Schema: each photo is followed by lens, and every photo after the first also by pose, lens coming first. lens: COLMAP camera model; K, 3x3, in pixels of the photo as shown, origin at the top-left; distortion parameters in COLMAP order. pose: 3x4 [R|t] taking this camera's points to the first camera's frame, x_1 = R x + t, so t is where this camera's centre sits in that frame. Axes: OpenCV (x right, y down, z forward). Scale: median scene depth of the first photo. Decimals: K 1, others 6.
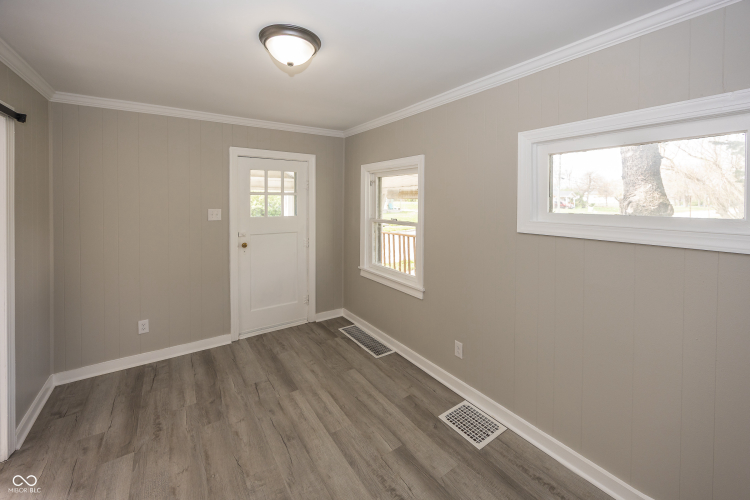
lens RADIAL K [[312.5, 0, 373.5], [0, 312.5, 203.1], [0, 0, 1]] dist [-0.000192, -0.000013]
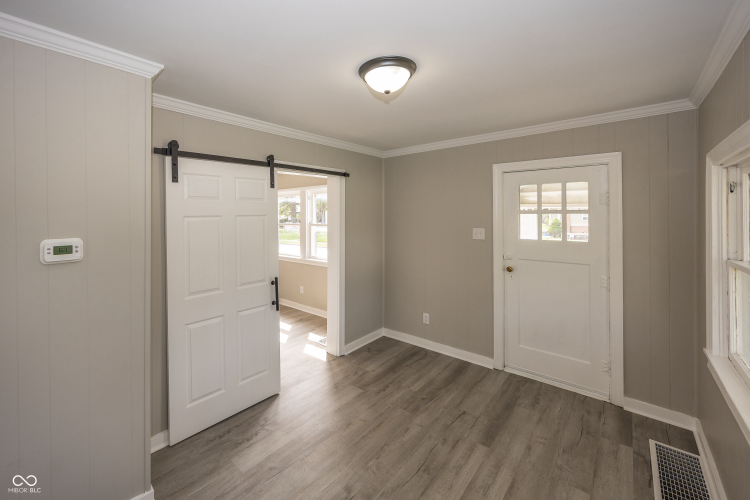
lens RADIAL K [[305.5, 0, 327.0], [0, 305.5, 214.5], [0, 0, 1]] dist [0.000671, 0.000096]
pose [[0.208480, -0.008988, -0.977985, 0.403609], [-0.010445, 0.999880, -0.011416, -0.010407], [0.977971, 0.012595, 0.208361, 0.341612]]
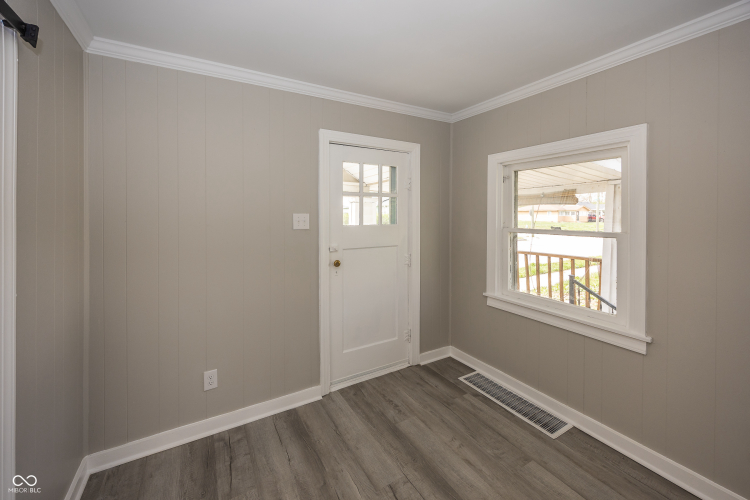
lens RADIAL K [[300.5, 0, 372.7], [0, 300.5, 215.4], [0, 0, 1]] dist [0.000063, 0.000065]
pose [[0.998290, -0.001681, -0.058426, -0.333974], [0.001176, 0.999962, -0.008670, 0.032243], [0.058438, 0.008586, 0.998254, 0.344759]]
